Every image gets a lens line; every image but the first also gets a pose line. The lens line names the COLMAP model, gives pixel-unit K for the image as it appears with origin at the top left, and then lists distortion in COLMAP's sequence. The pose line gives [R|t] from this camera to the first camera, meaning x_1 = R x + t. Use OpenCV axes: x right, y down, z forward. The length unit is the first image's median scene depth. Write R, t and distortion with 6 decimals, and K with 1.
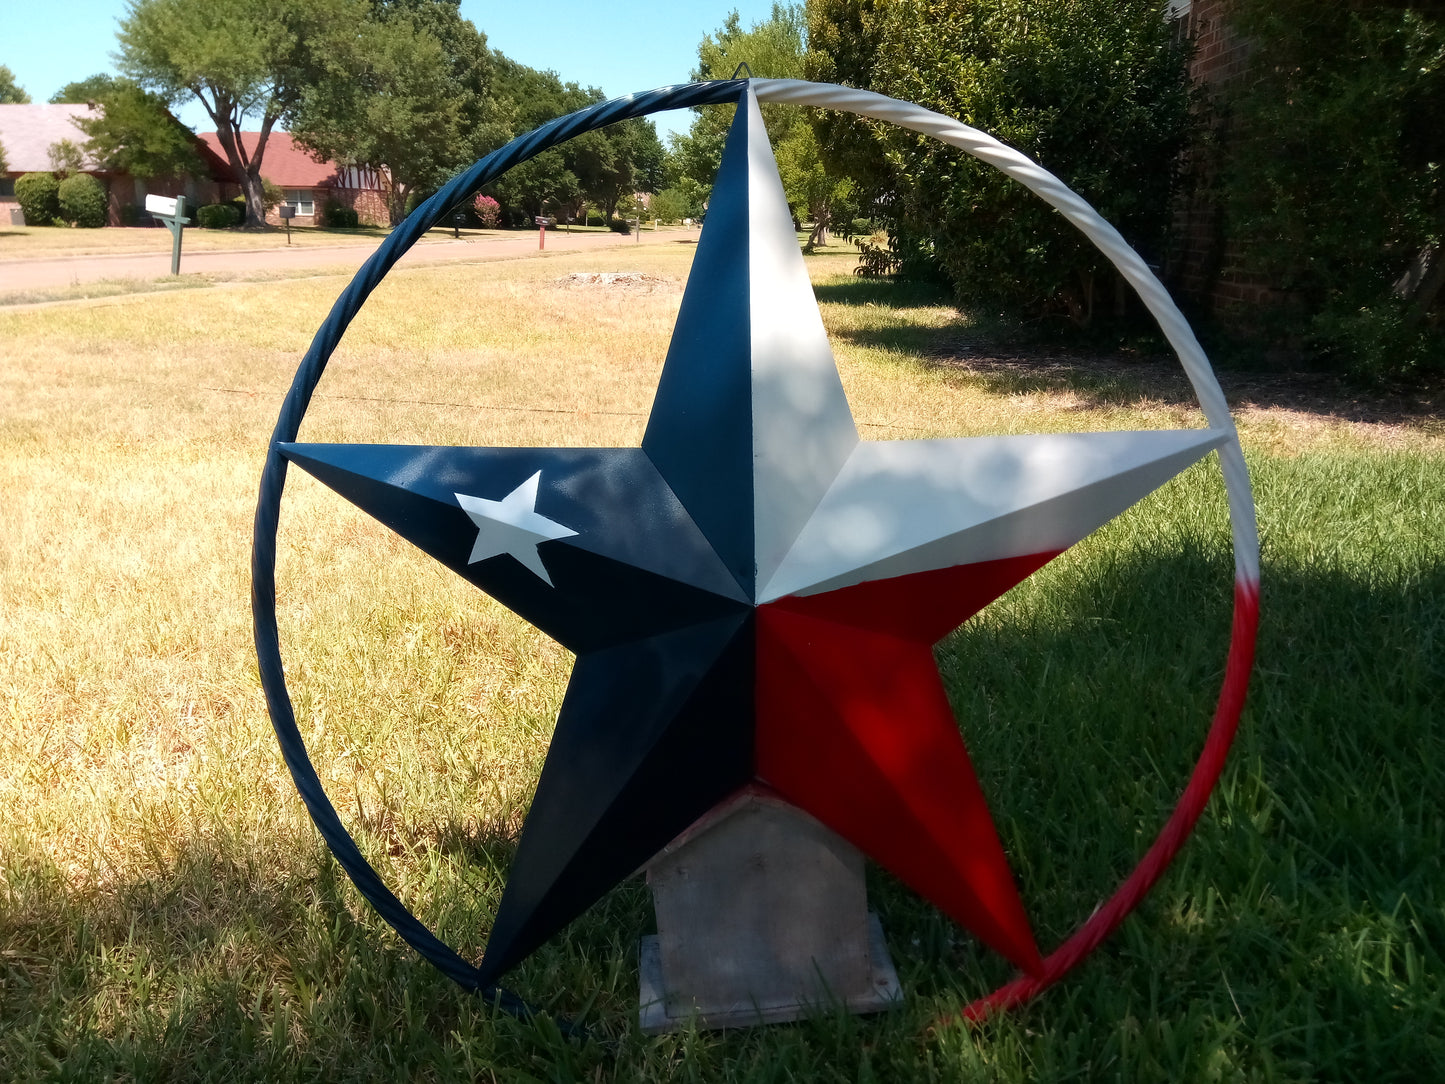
lens RADIAL K [[1129.0, 0, 723.6], [0, 1129.0, 537.1], [0, 0, 1]] dist [0.051072, -0.125200]
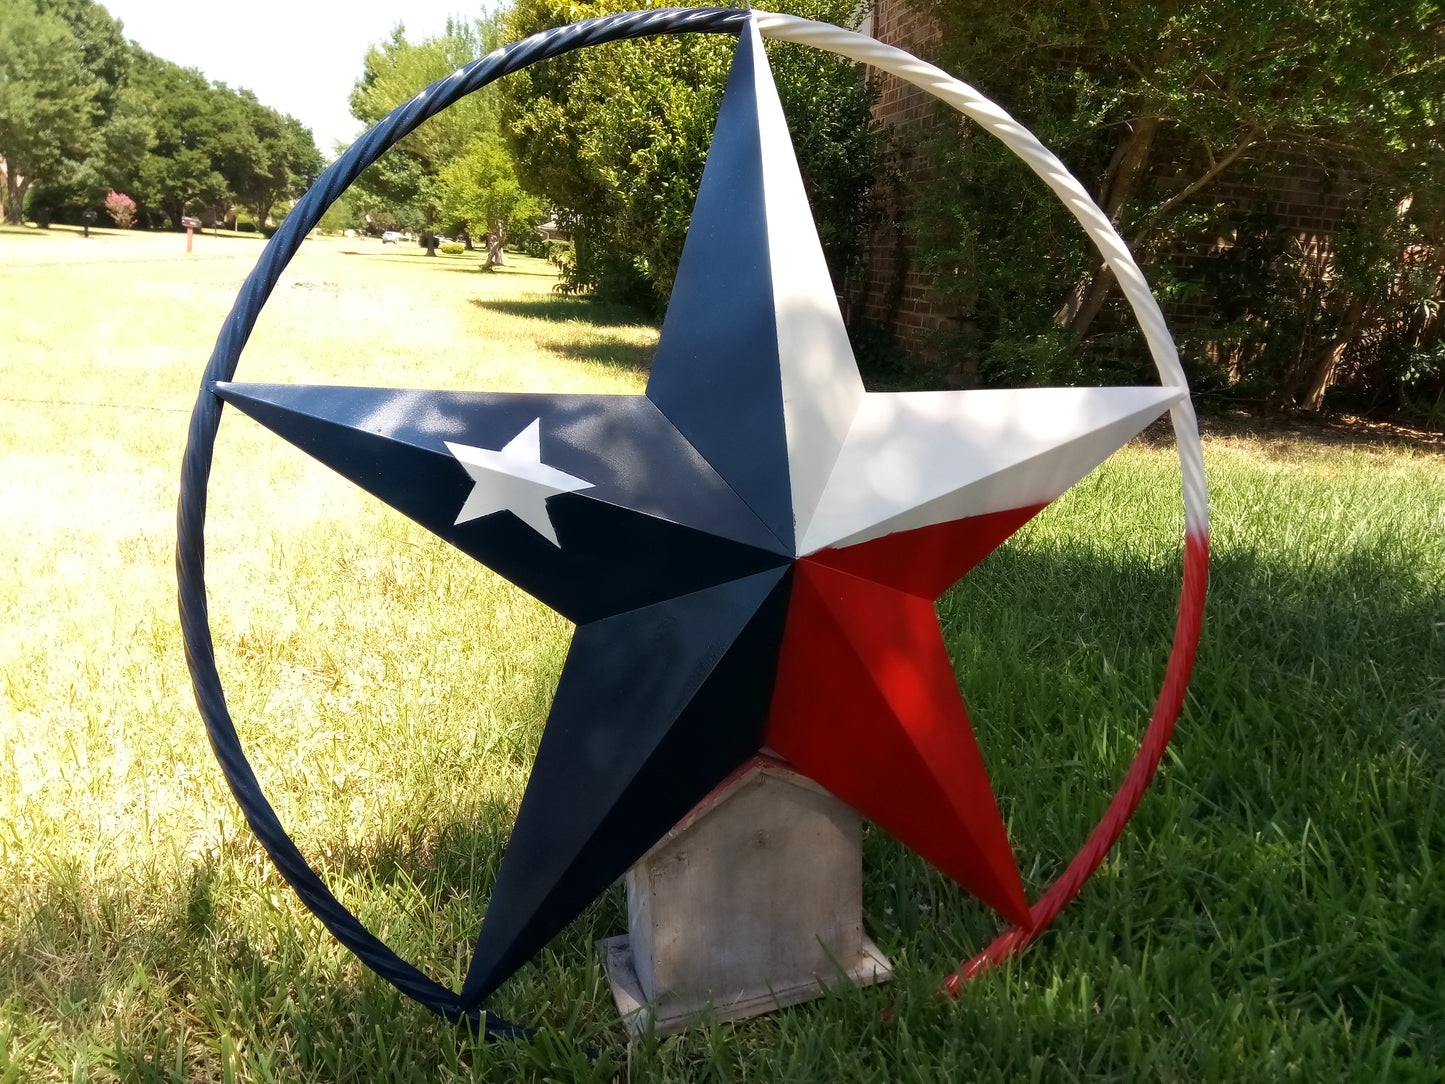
lens RADIAL K [[1129.0, 0, 720.5], [0, 1129.0, 531.4], [0, 0, 1]] dist [0.051072, -0.125200]
pose [[0.959614, -0.013928, 0.280975, -0.032807], [0.021229, 0.999511, -0.022960, 0.006444], [-0.280518, 0.027998, 0.959440, 0.012185]]
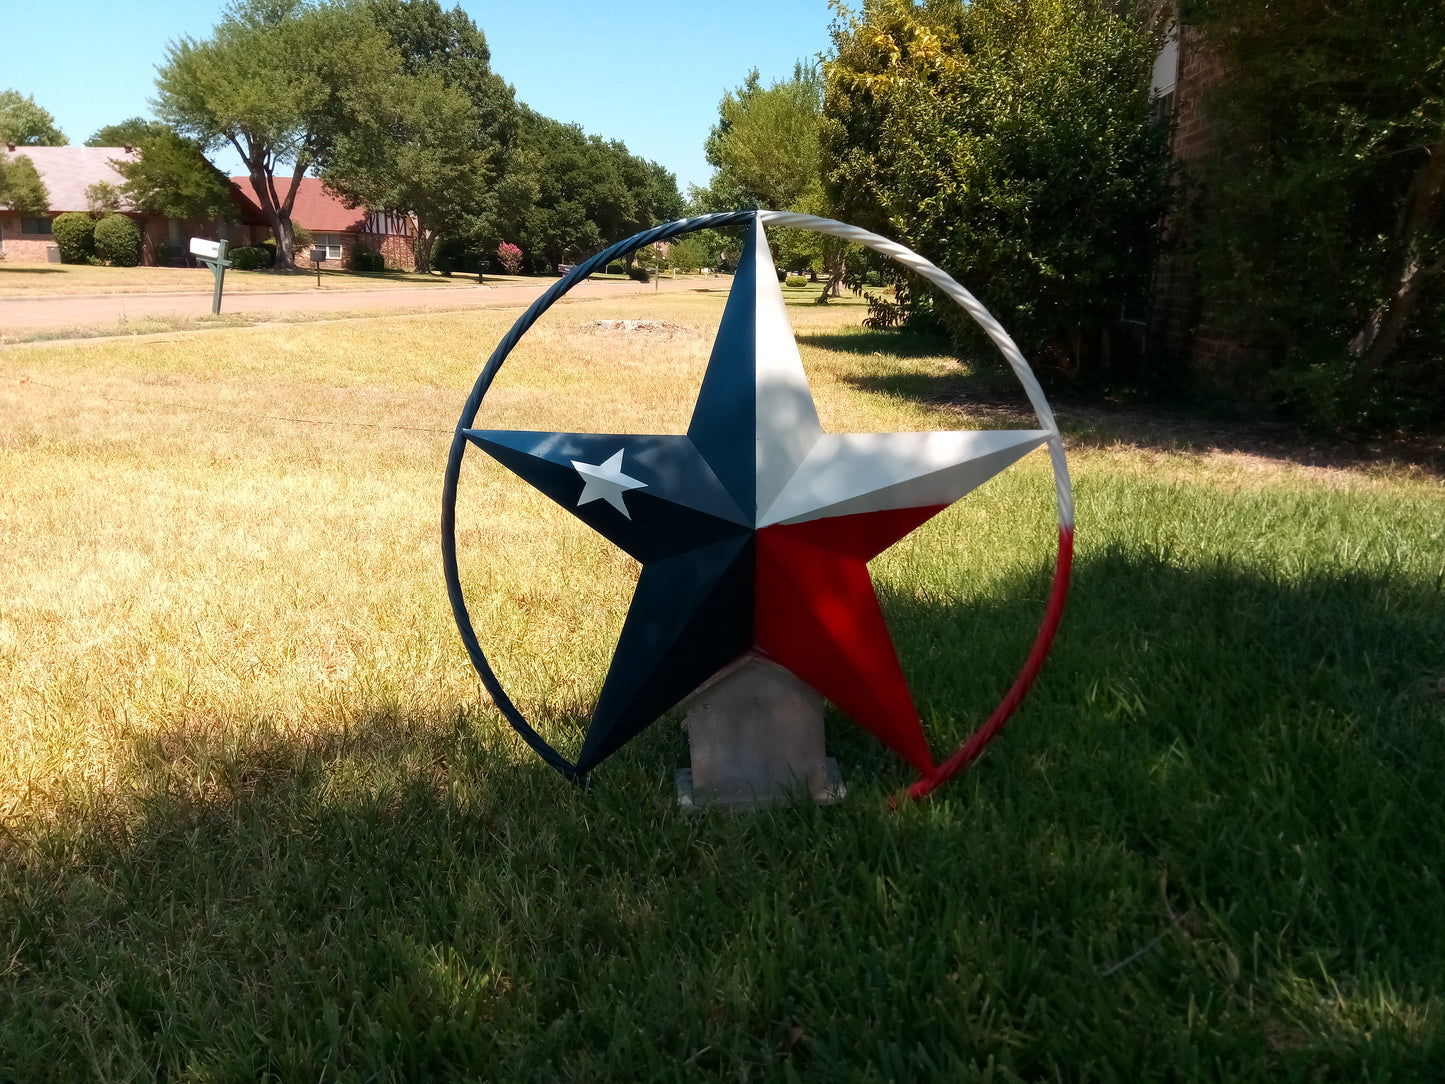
lens RADIAL K [[1129.0, 0, 725.2], [0, 1129.0, 542.0], [0, 0, 1]] dist [0.051072, -0.125200]
pose [[0.999782, 0.018860, -0.008964, -0.000102], [-0.019176, 0.999148, -0.036557, 0.015512], [0.008267, 0.036721, 0.999291, -0.071301]]
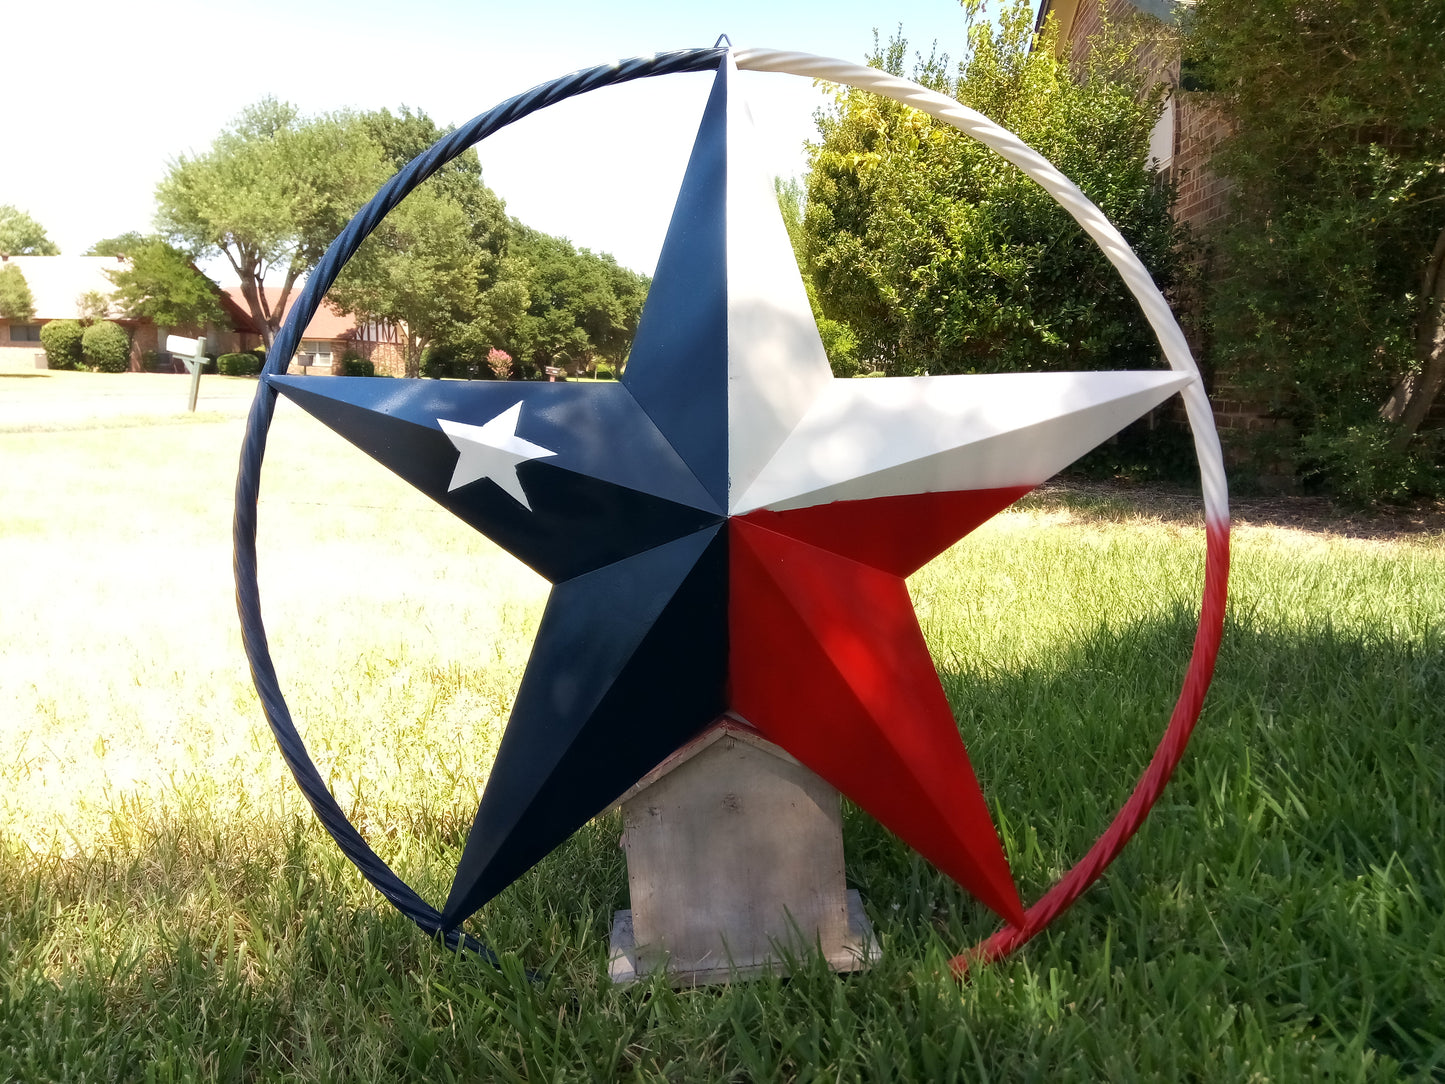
lens RADIAL K [[1129.0, 0, 723.4], [0, 1129.0, 529.6], [0, 0, 1]] dist [0.051072, -0.125200]
pose [[0.999944, 0.010041, -0.003276, 0.003021], [-0.010400, 0.990139, -0.139705, 0.023641], [0.001841, 0.139731, 0.990188, -0.000521]]
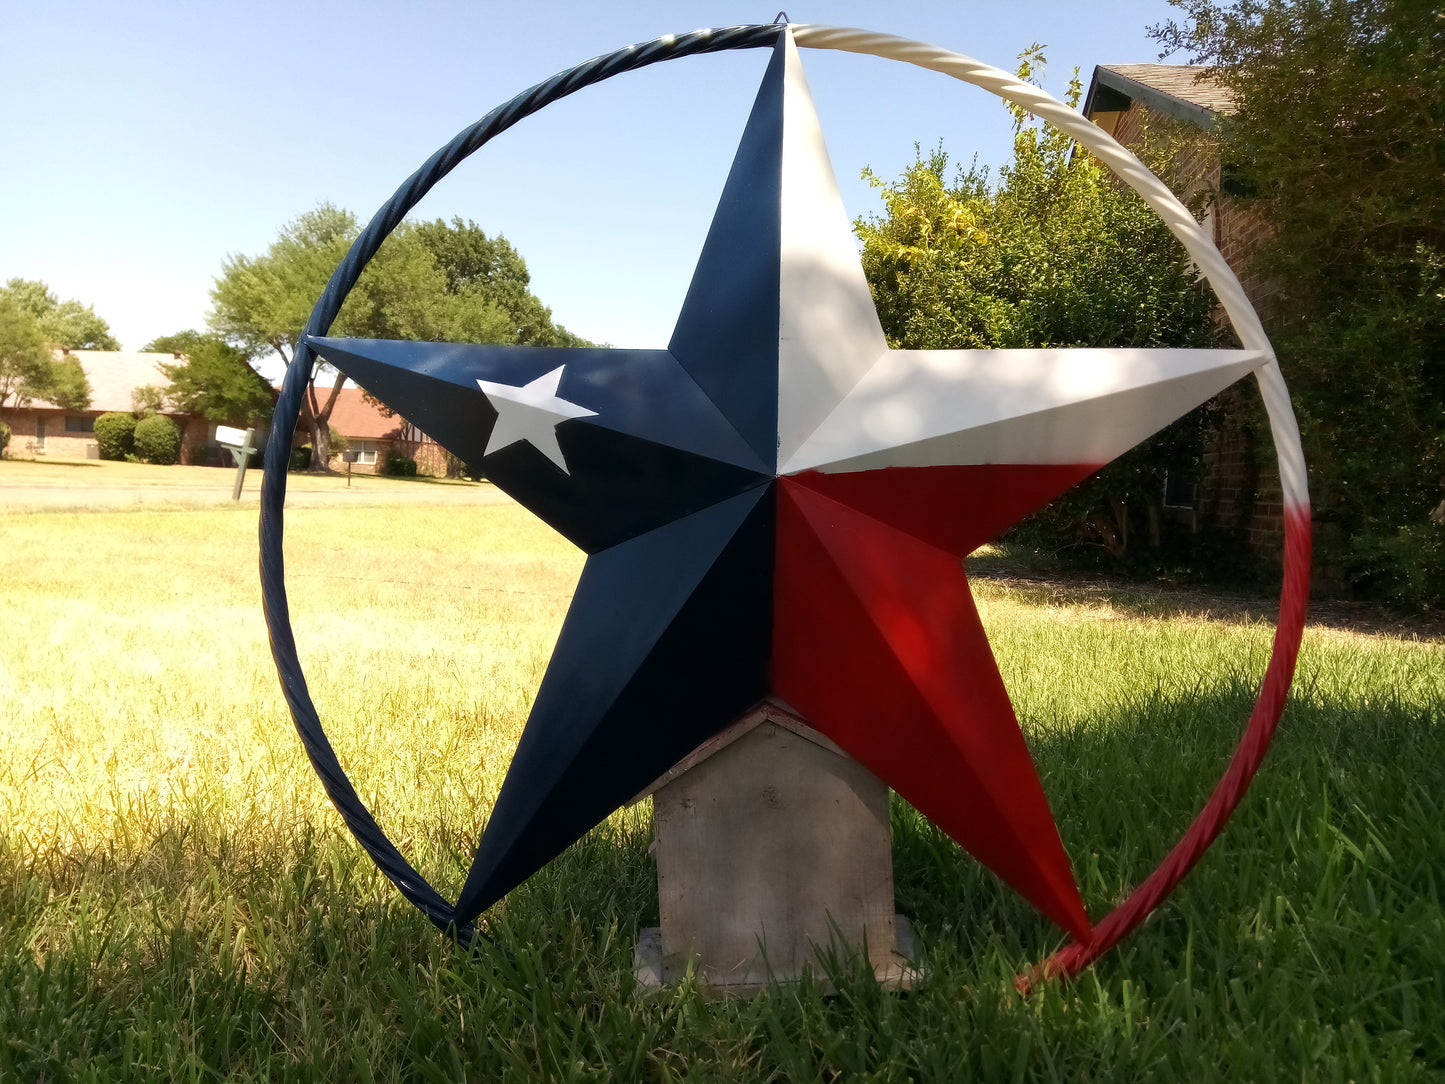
lens RADIAL K [[1129.0, 0, 722.9], [0, 1129.0, 536.6], [0, 0, 1]] dist [0.051072, -0.125200]
pose [[0.998764, 0.035137, -0.035148, 0.001995], [-0.042217, 0.972987, -0.226969, 0.036415], [0.026223, 0.228172, 0.973268, 0.008329]]
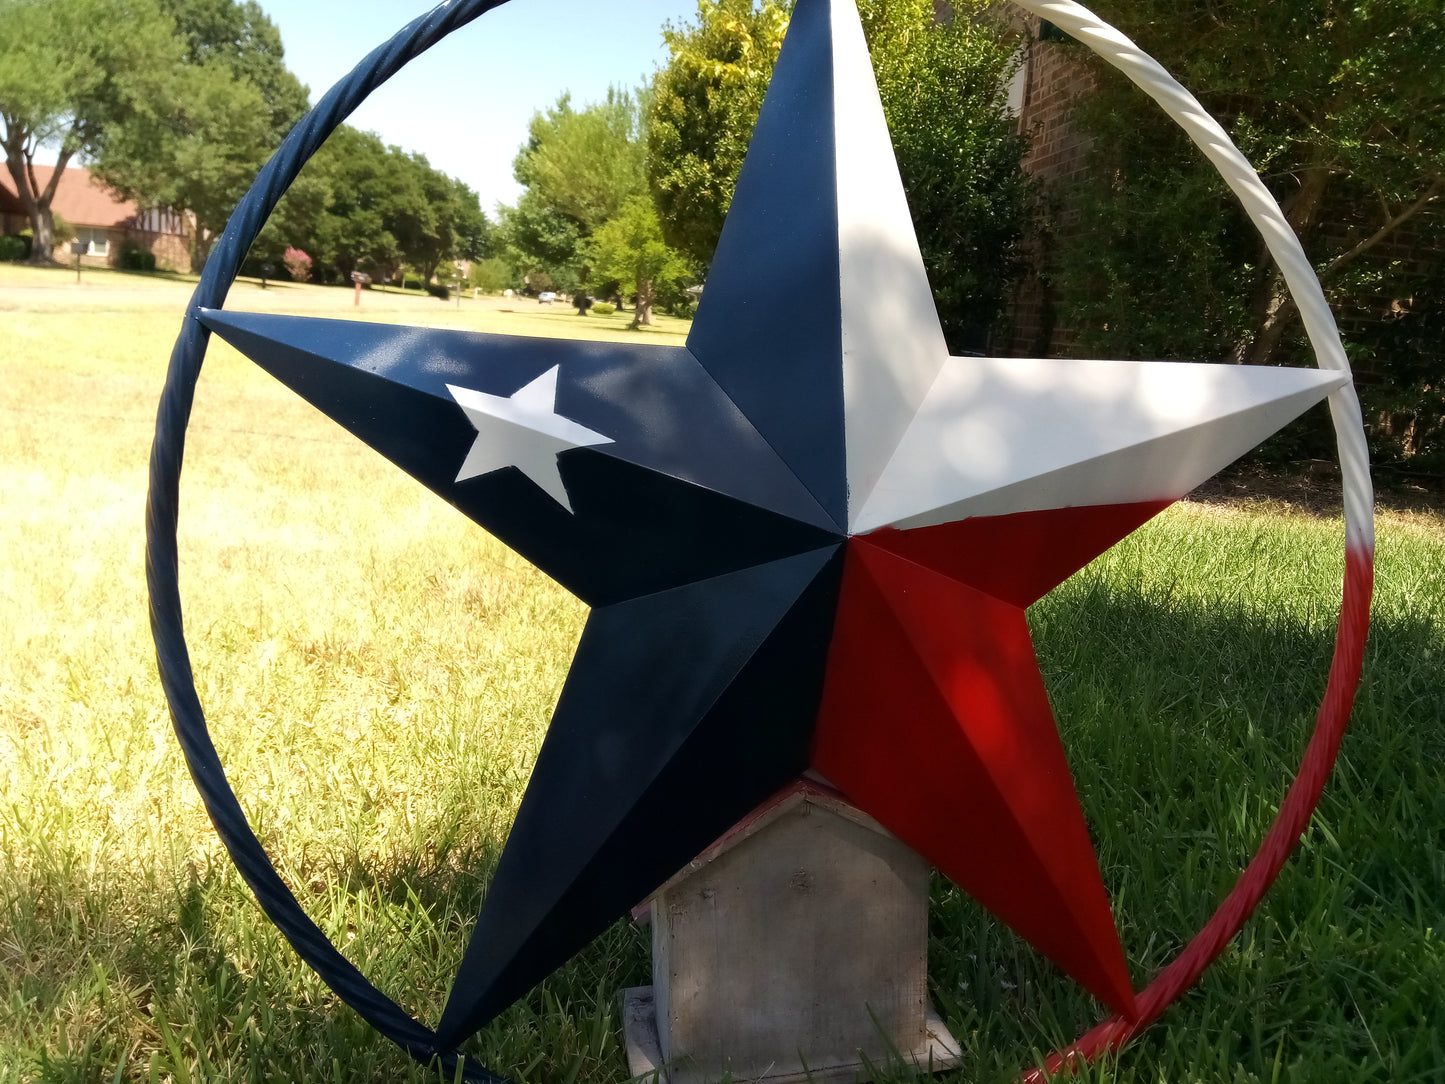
lens RADIAL K [[1129.0, 0, 720.7], [0, 1129.0, 538.1], [0, 0, 1]] dist [0.051072, -0.125200]
pose [[0.985528, 0.041231, 0.164421, -0.020755], [-0.029803, 0.997004, -0.071378, 0.013232], [-0.166872, 0.065445, 0.983804, 0.026841]]
